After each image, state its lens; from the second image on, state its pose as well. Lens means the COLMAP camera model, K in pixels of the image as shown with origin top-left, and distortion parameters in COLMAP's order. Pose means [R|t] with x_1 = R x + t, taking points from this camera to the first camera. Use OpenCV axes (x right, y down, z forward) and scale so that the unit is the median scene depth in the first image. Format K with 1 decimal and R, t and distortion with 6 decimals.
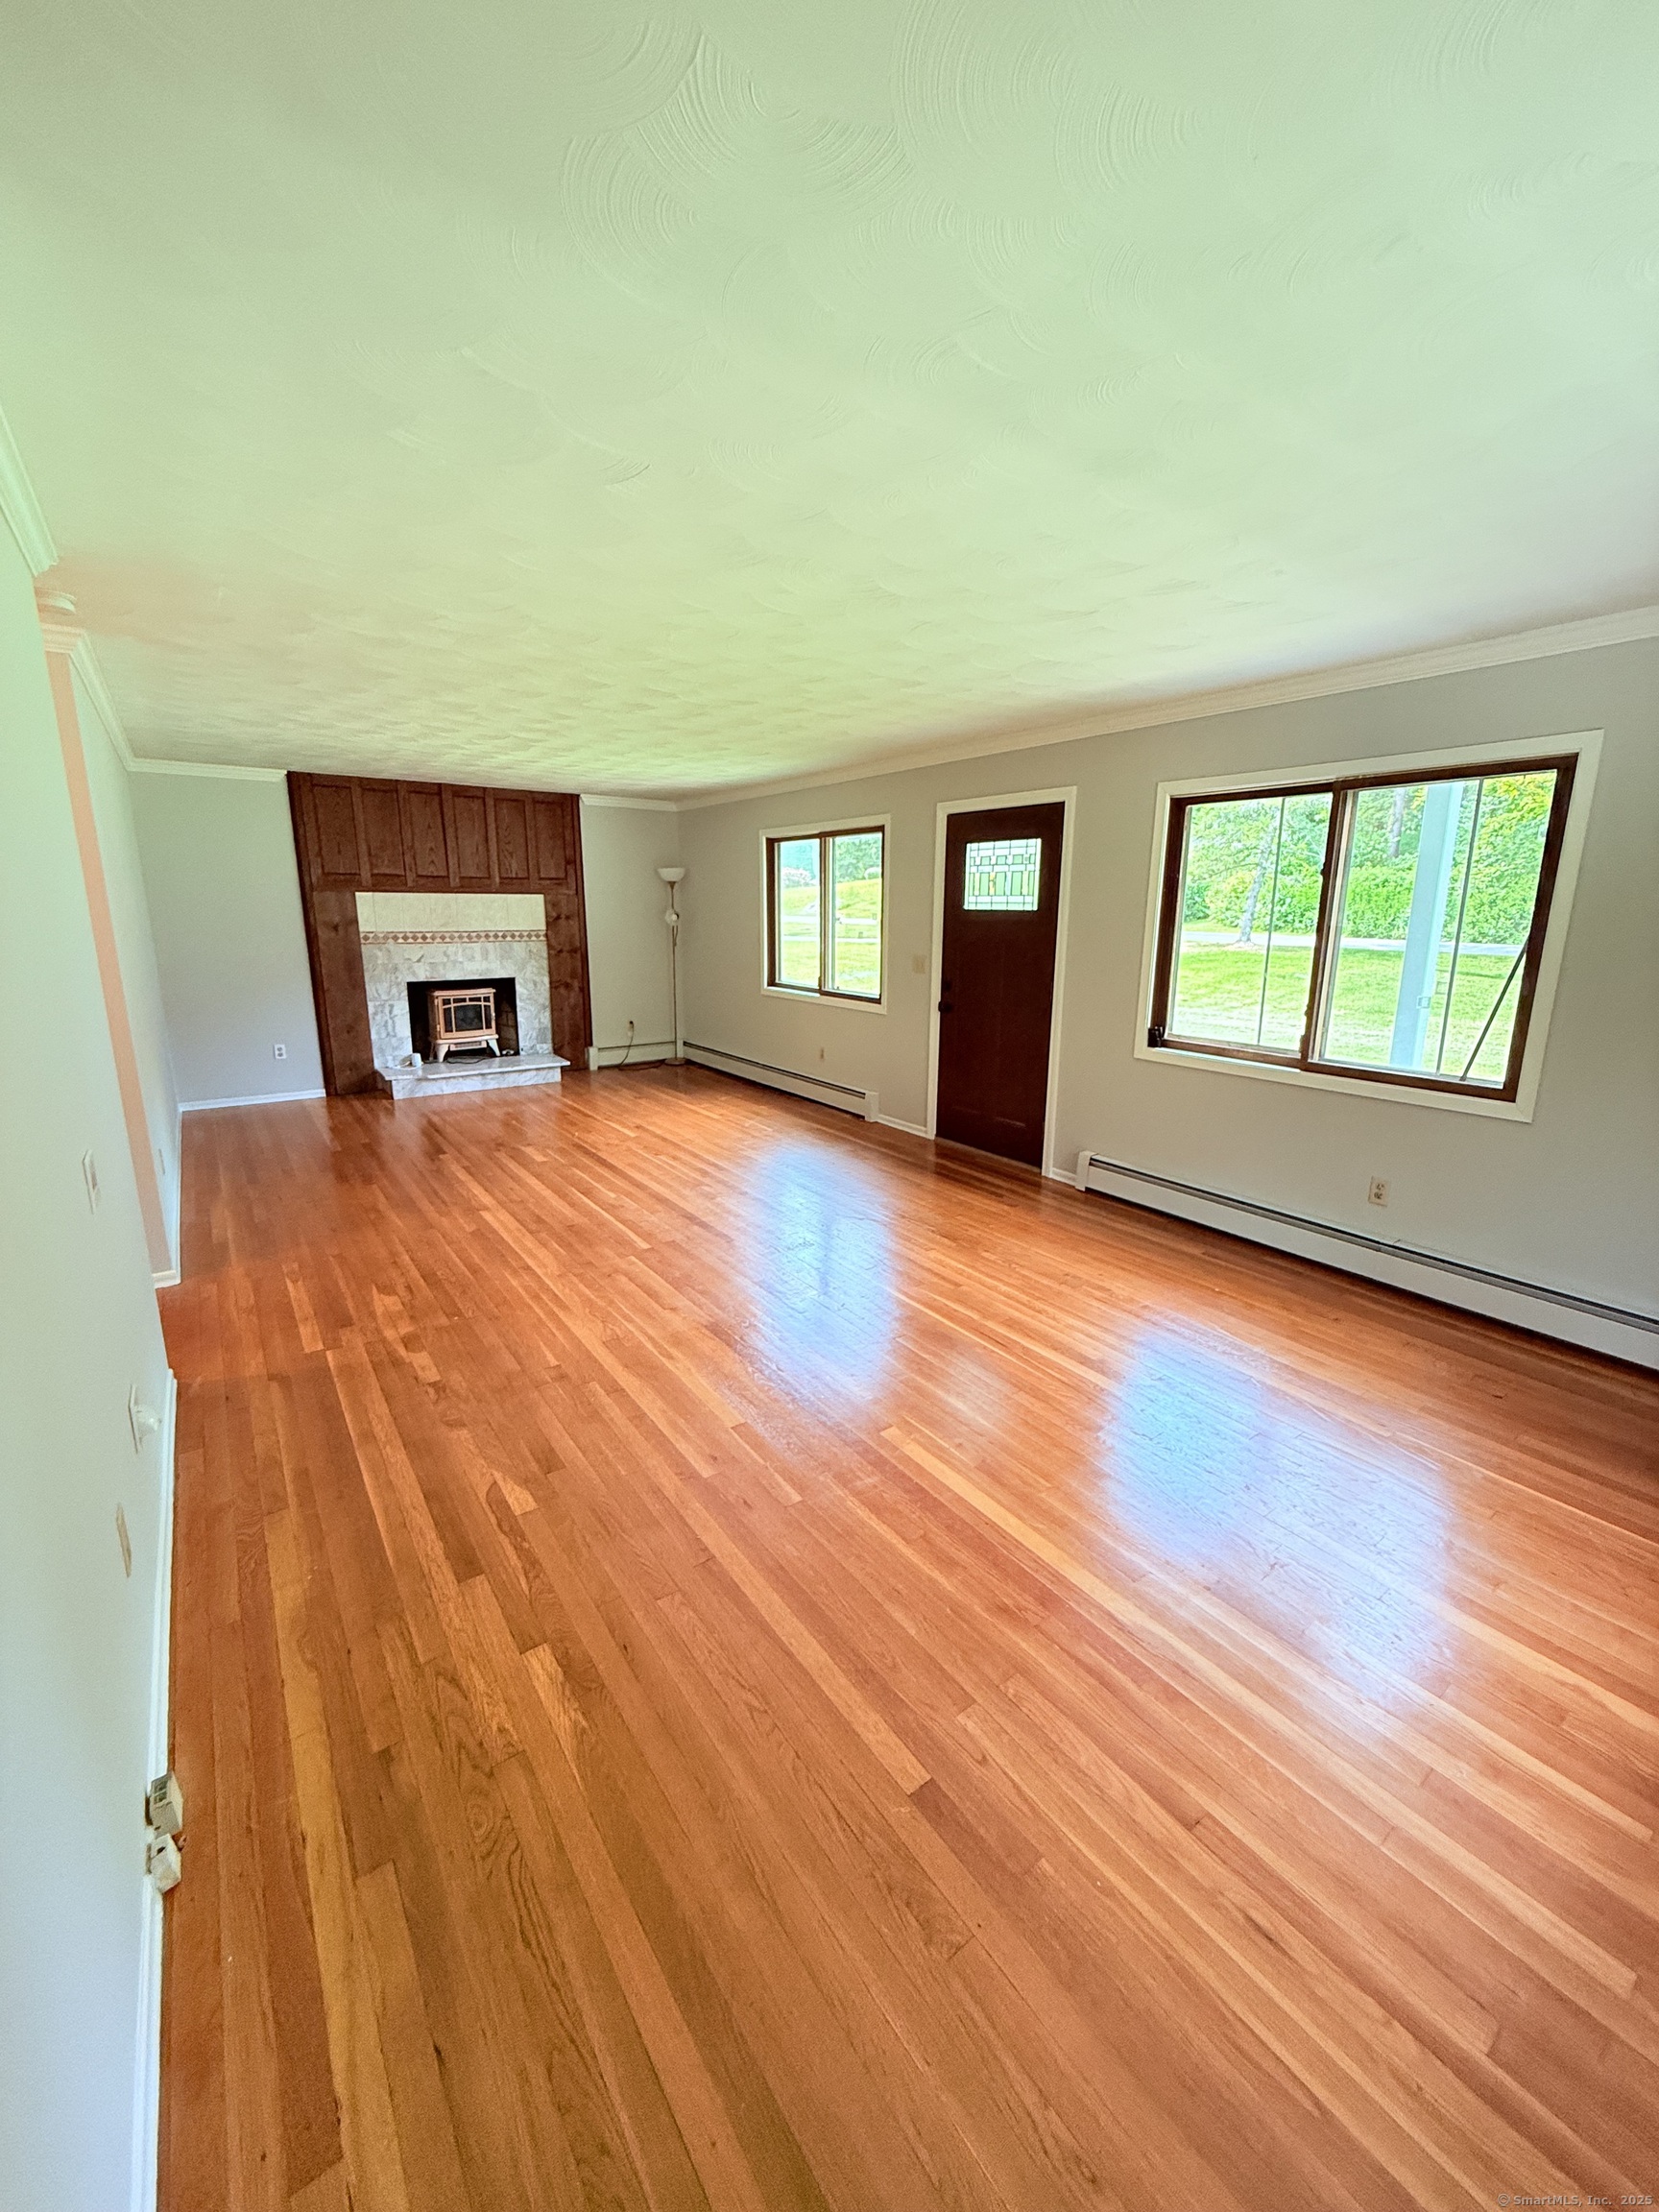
lens RADIAL K [[880.1, 0, 833.0], [0, 880.1, 1106.0], [0, 0, 1]] dist [-0.001760, 0.000565]
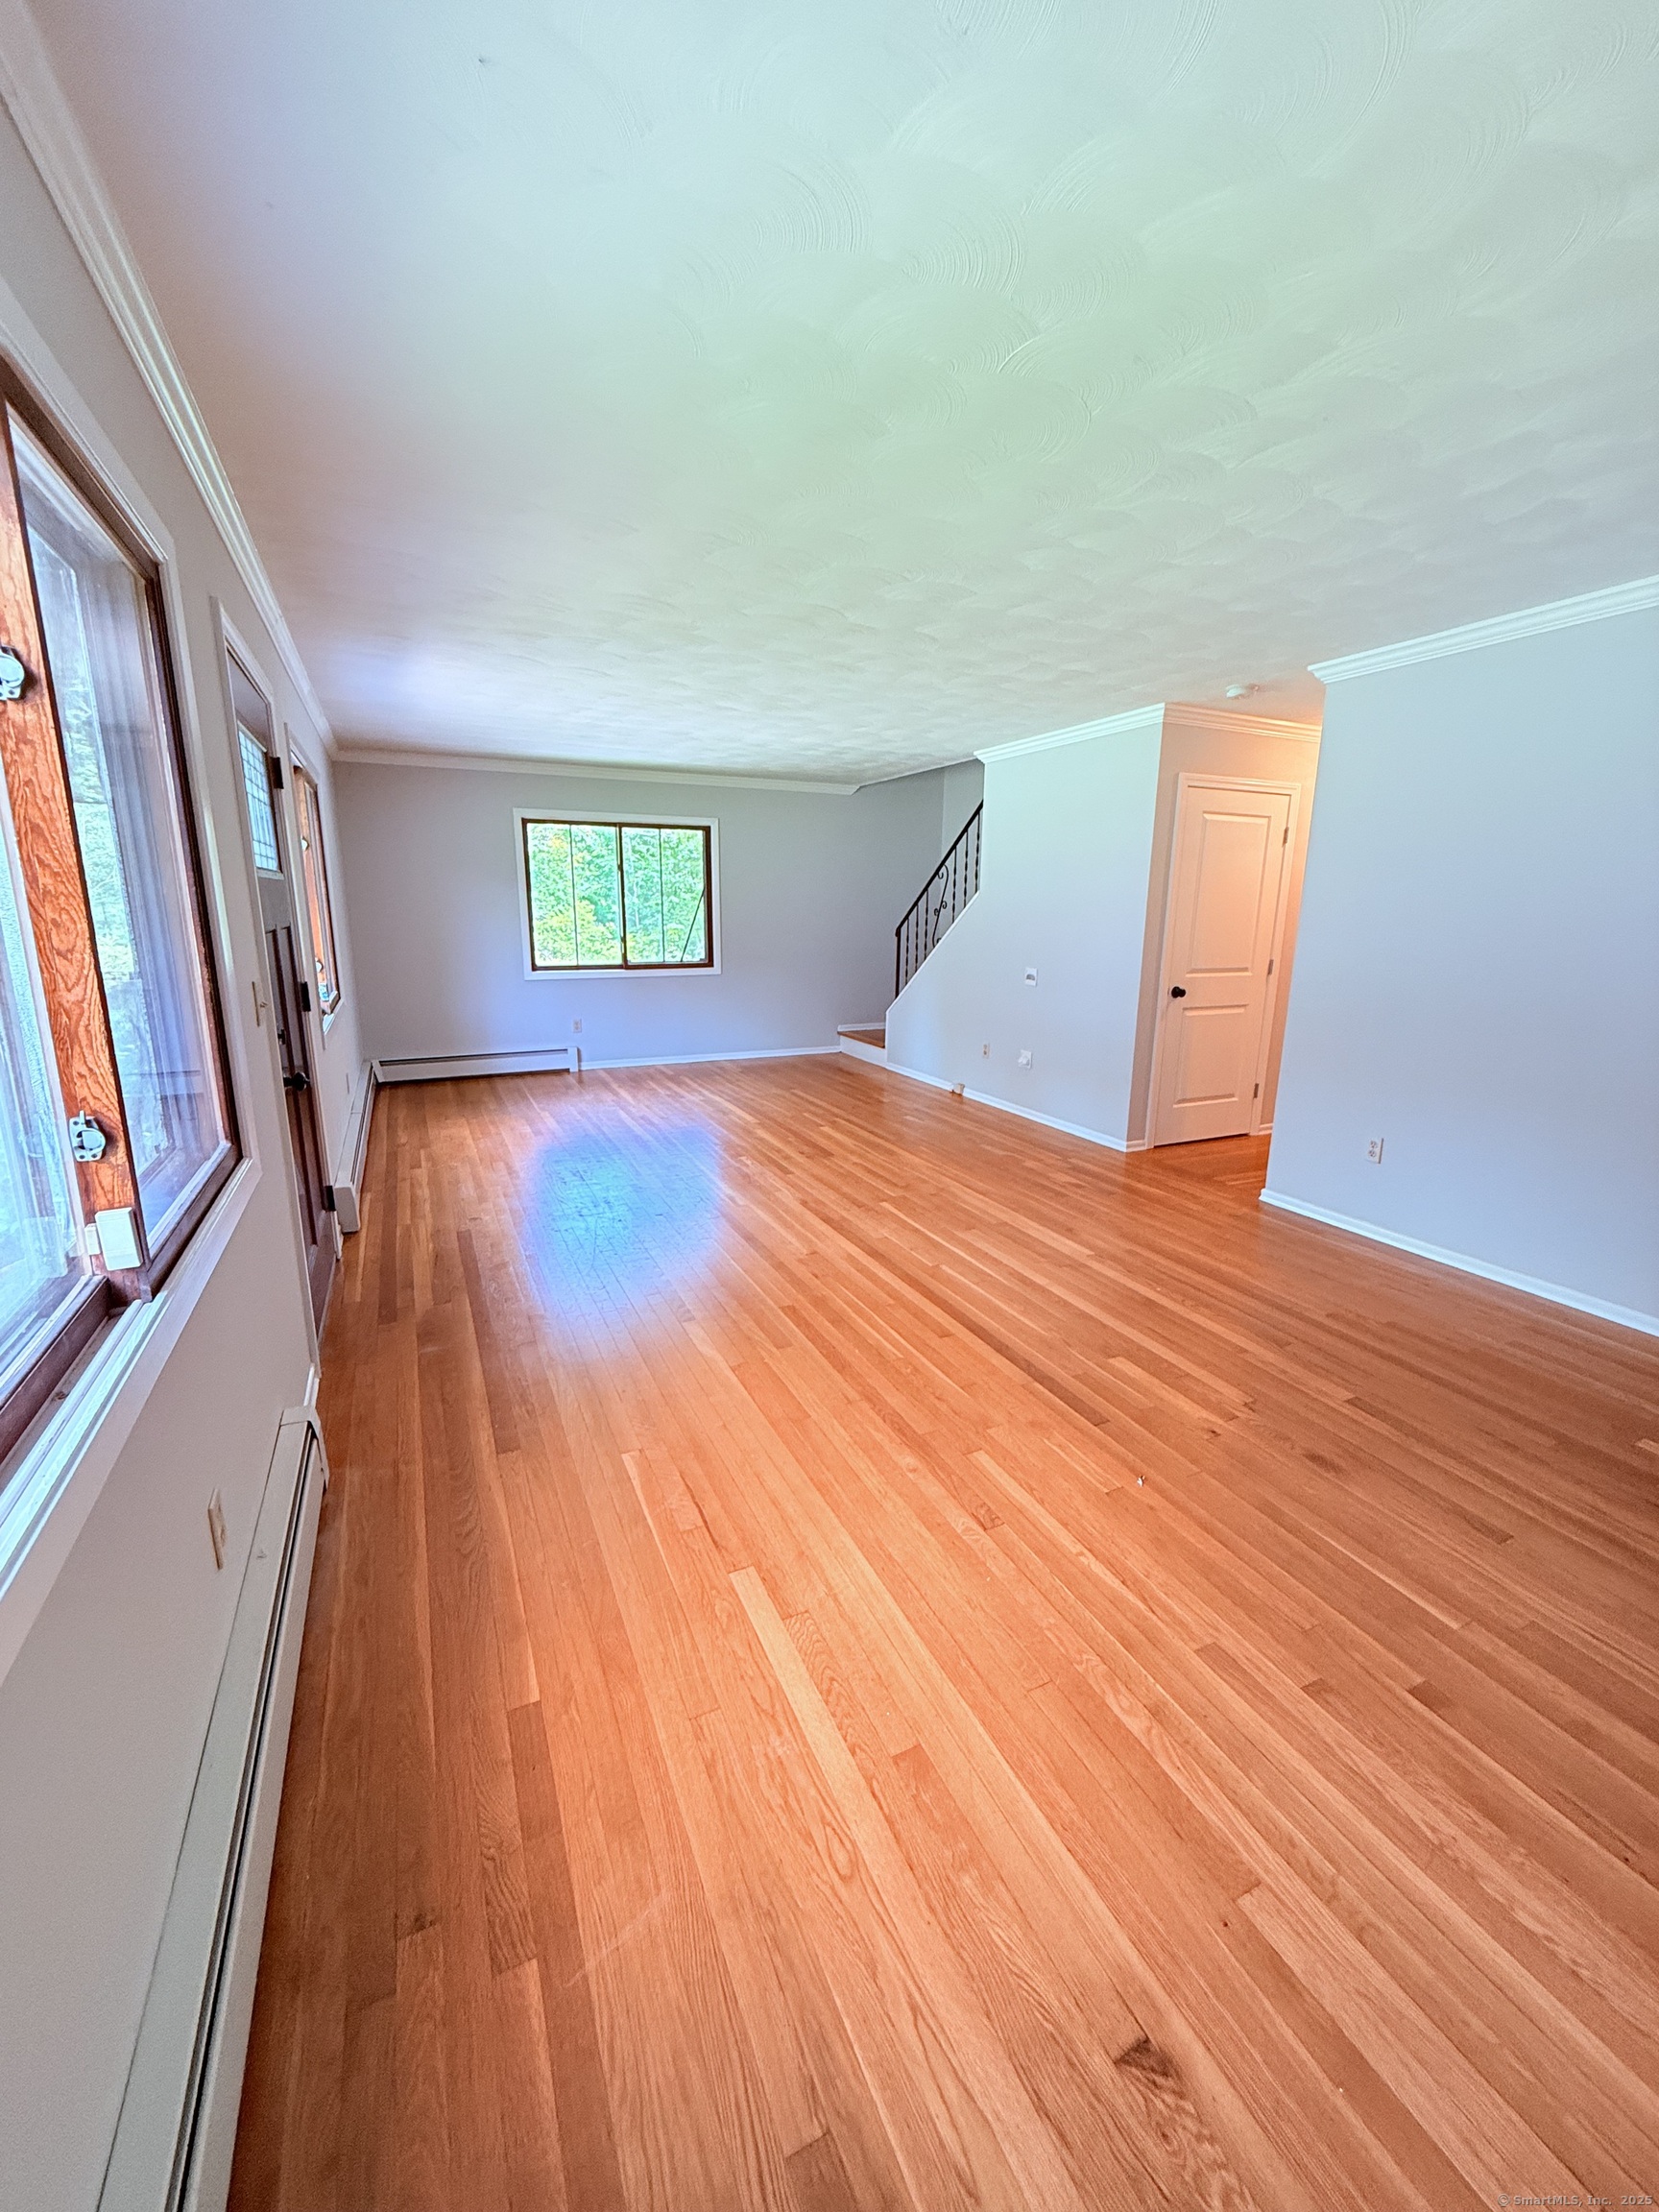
lens RADIAL K [[880.1, 0, 825.3], [0, 880.1, 1100.0], [0, 0, 1]] dist [-0.001760, 0.000565]
pose [[-0.983007, -0.056337, 0.174708, -0.293345], [0.024446, 0.903086, 0.428763, -0.374579], [-0.181931, 0.425748, -0.886363, 1.737051]]
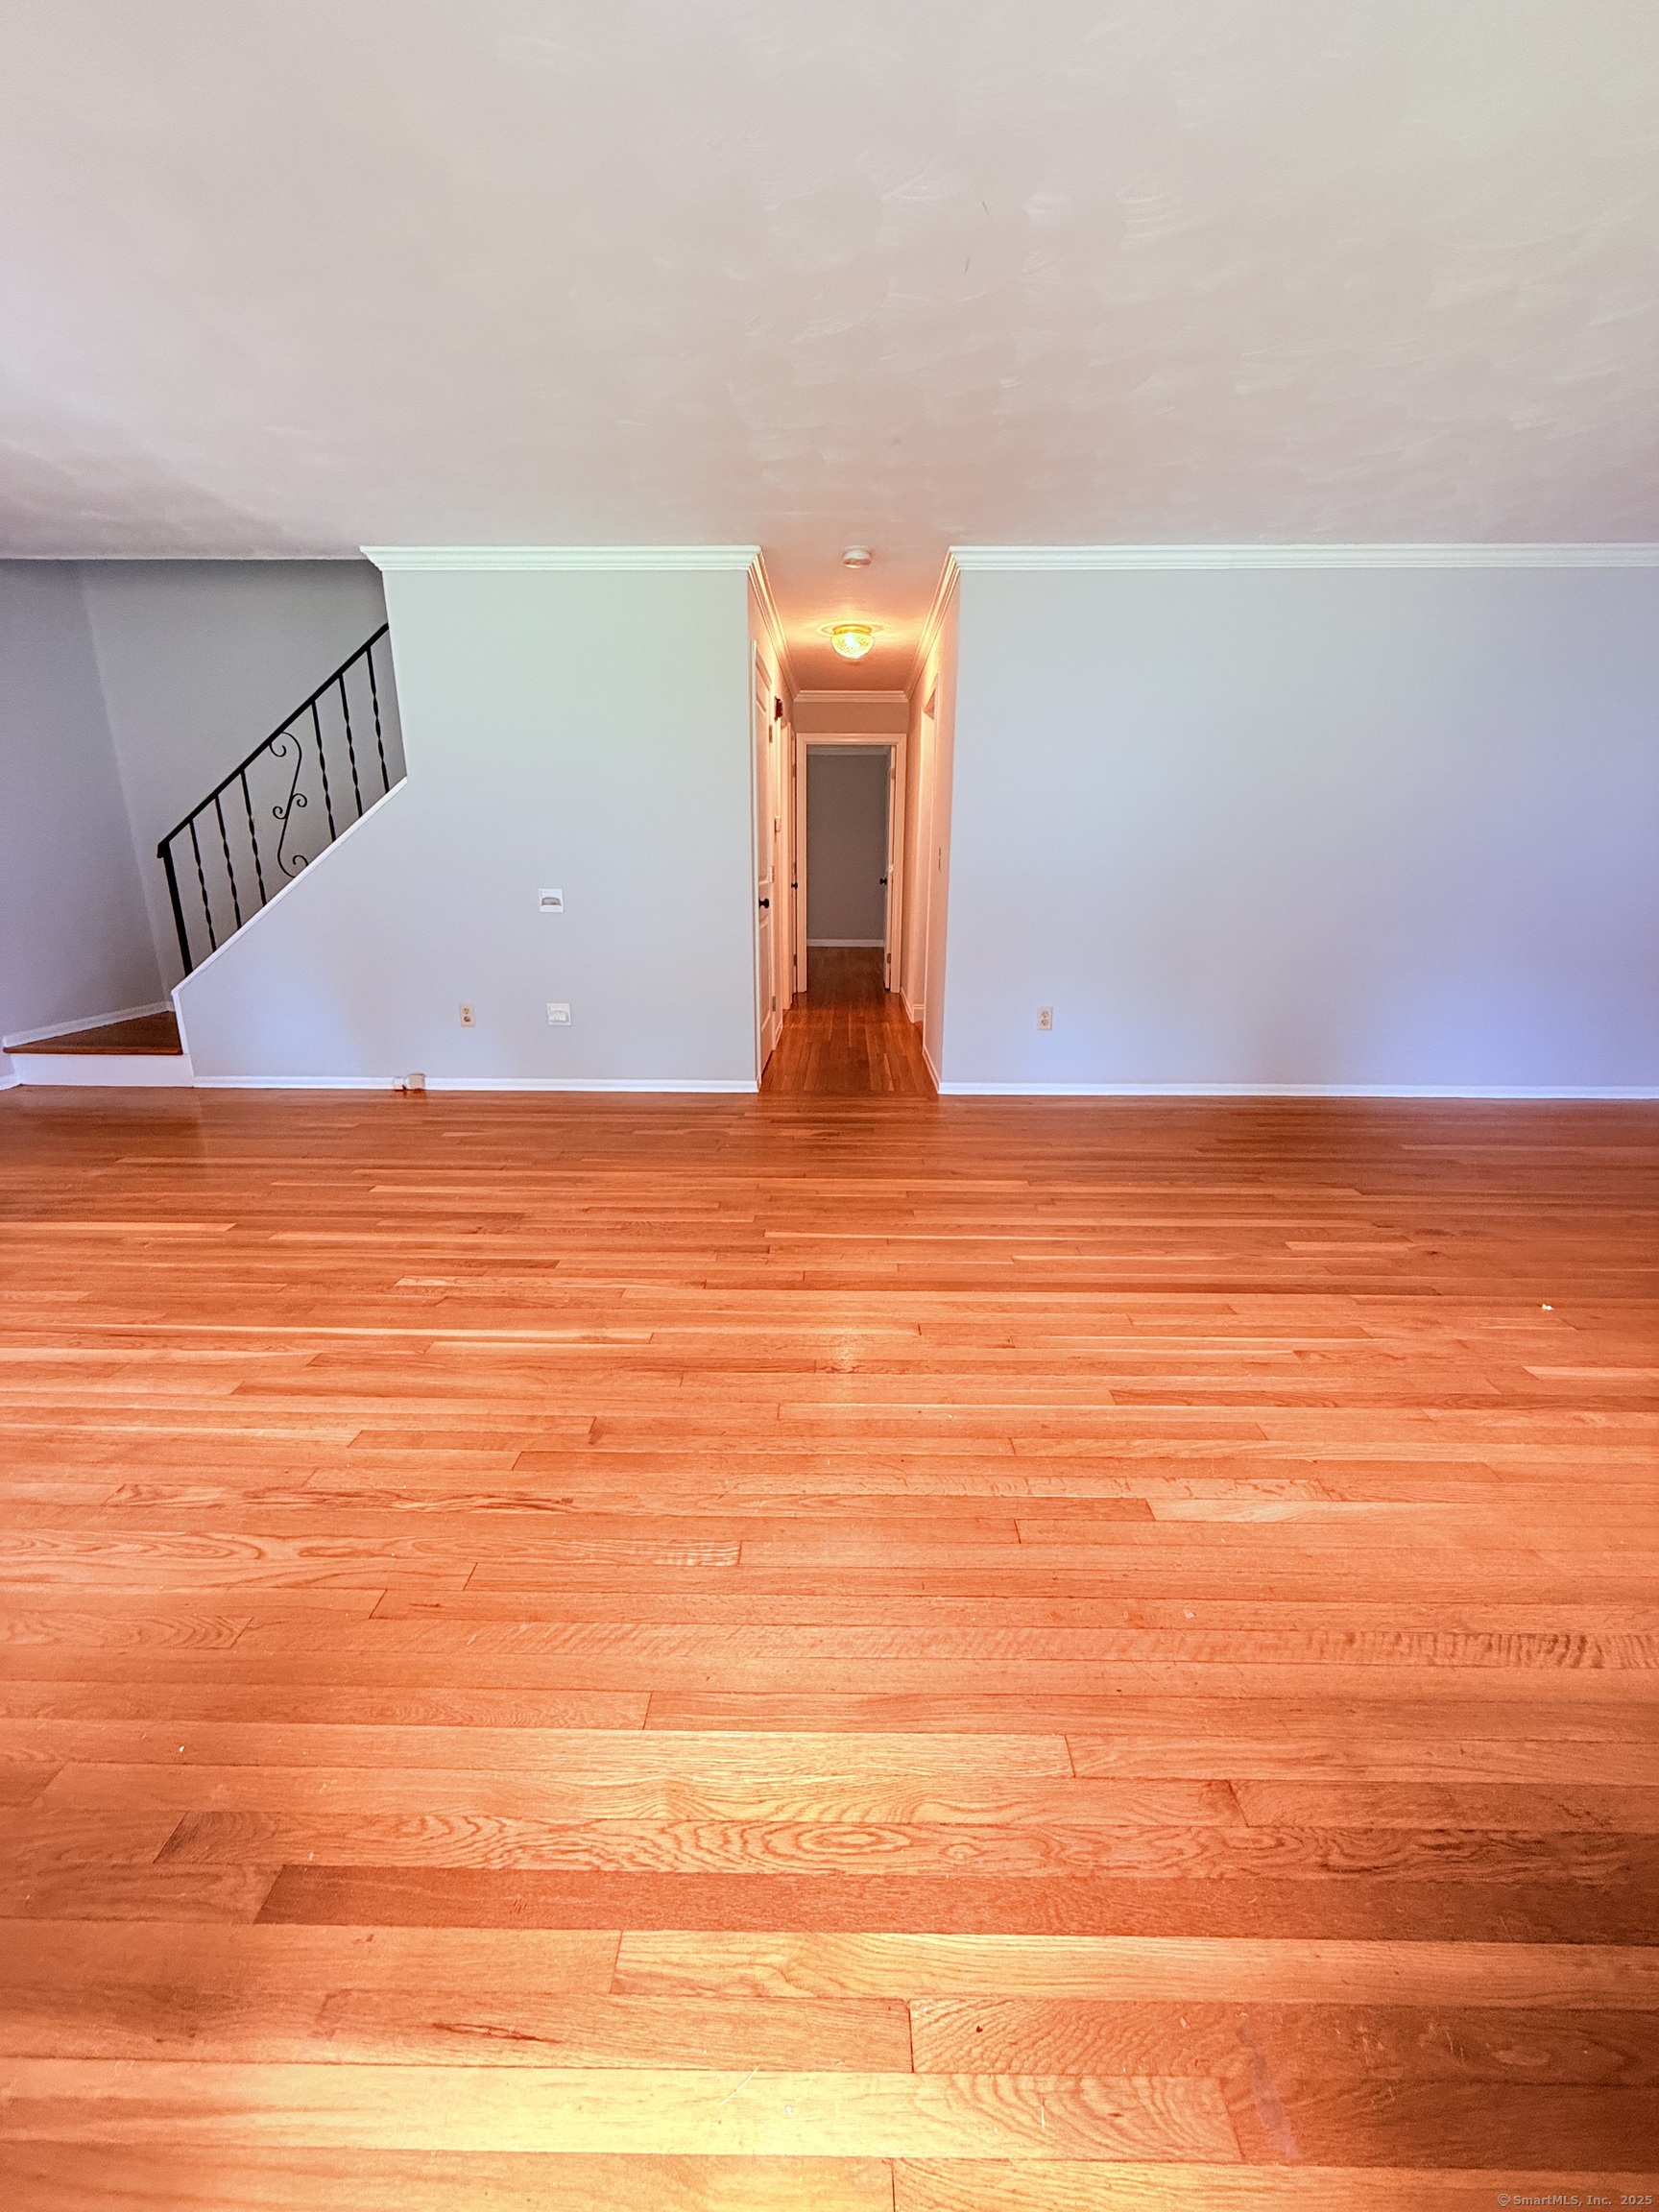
lens RADIAL K [[880.1, 0, 836.8], [0, 880.1, 1096.0], [0, 0, 1]] dist [-0.001760, 0.000565]
pose [[-0.592797, 0.198808, -0.780427, 0.257737], [-0.191573, 0.906426, 0.376420, -0.194946], [0.782235, 0.372649, -0.499240, 1.232833]]
